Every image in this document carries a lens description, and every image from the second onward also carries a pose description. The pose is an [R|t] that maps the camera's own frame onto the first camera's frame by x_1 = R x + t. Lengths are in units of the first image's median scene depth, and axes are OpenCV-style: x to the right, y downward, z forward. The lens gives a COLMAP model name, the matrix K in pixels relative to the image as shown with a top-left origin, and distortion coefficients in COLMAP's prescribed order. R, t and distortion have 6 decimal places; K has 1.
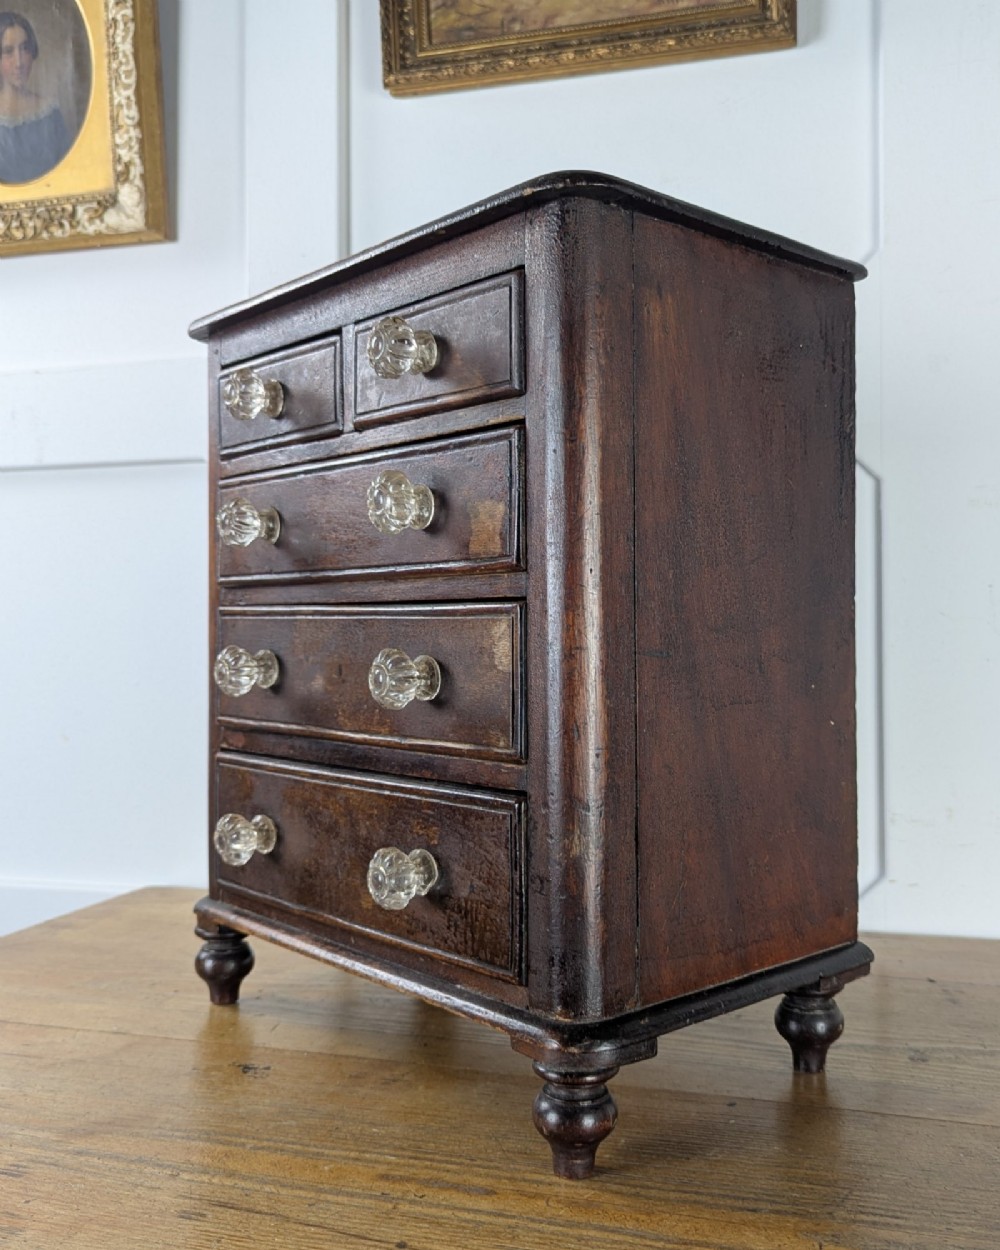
lens RADIAL K [[1160.5, 0, 601.8], [0, 1160.5, 623.7], [0, 0, 1]] dist [0.024159, -0.022425]
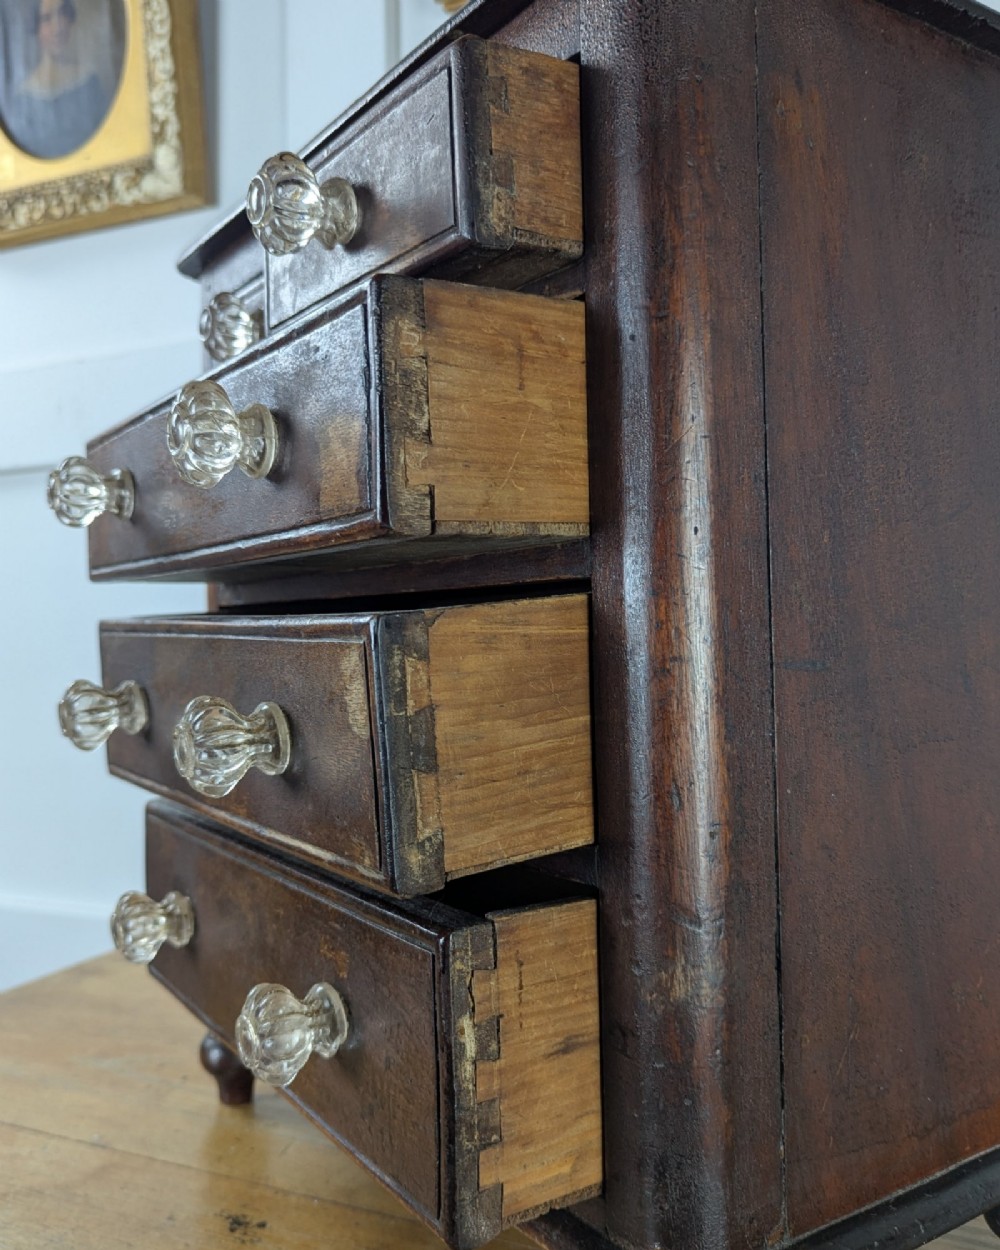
lens RADIAL K [[1146.1, 0, 500.0], [0, 1146.1, 625.0], [0, 0, 1]] dist [0.008973, -0.006217]
pose [[0.985186, -0.017457, -0.170600, -0.004046], [0.017667, 0.999844, -0.000286, 0.000867], [0.170579, -0.002732, 0.985340, 0.181549]]
